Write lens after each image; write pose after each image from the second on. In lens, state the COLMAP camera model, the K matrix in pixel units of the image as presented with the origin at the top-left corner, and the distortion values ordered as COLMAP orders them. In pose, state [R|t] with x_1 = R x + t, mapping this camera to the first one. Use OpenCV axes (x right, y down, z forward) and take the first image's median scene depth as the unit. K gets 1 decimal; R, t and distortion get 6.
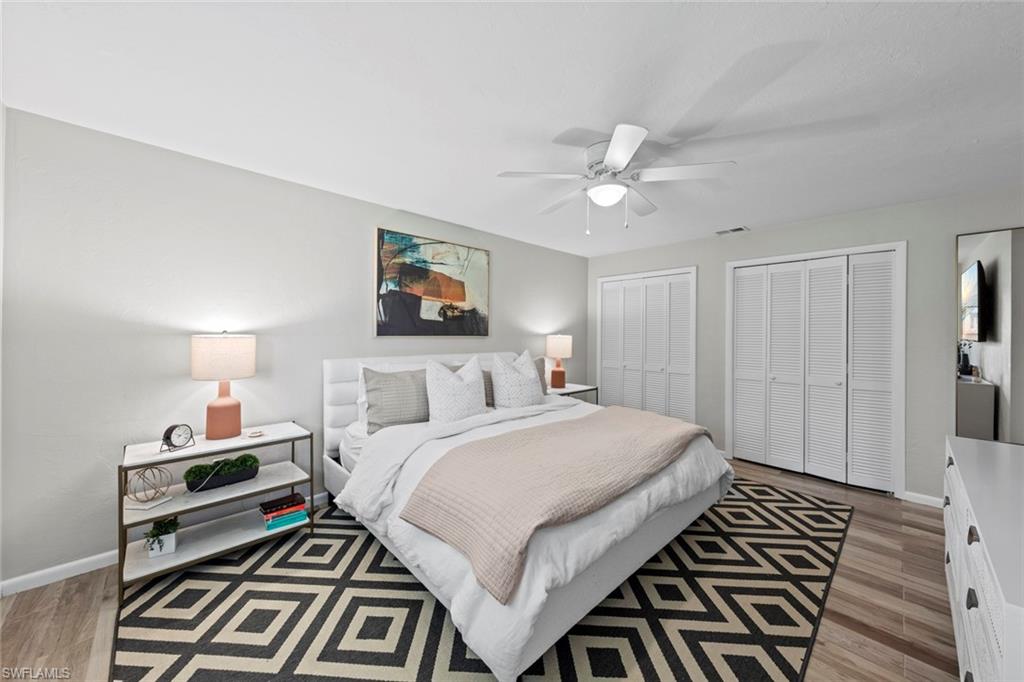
lens RADIAL K [[374.8, 0, 513.6], [0, 374.8, 333.9], [0, 0, 1]] dist [0.015082, 0.000033]
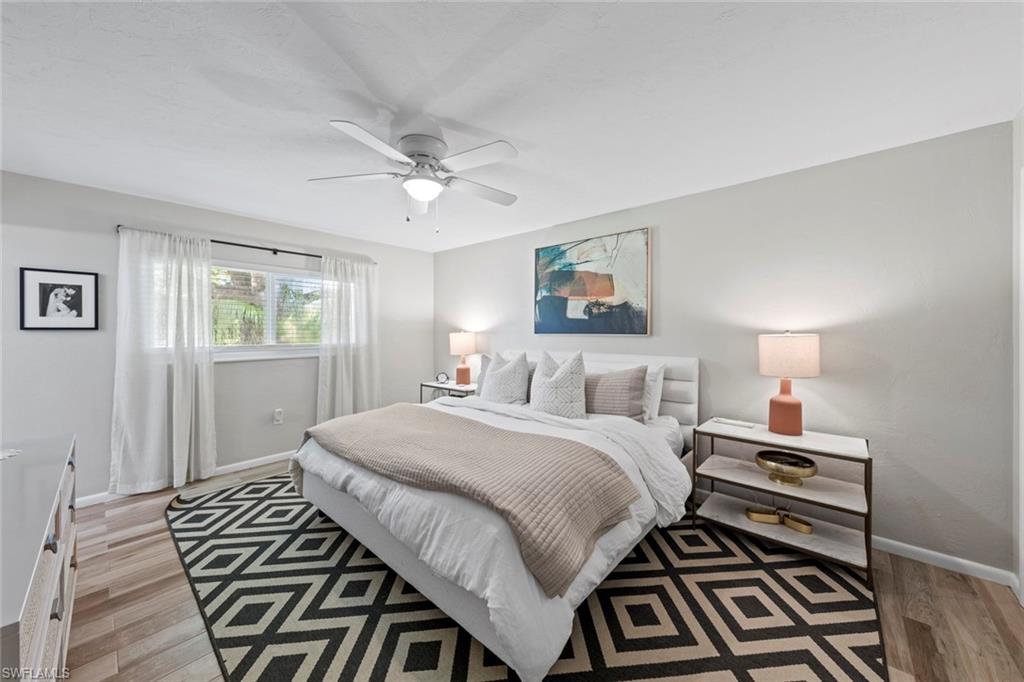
lens RADIAL K [[362.6, 0, 513.9], [0, 362.6, 342.6], [0, 0, 1]] dist [0.016481, -0.000031]
pose [[0.082773, 0.024377, -0.996270, 0.761869], [-0.002782, 0.999703, 0.024230, 0.005528], [0.996565, 0.000766, 0.082817, 0.729566]]
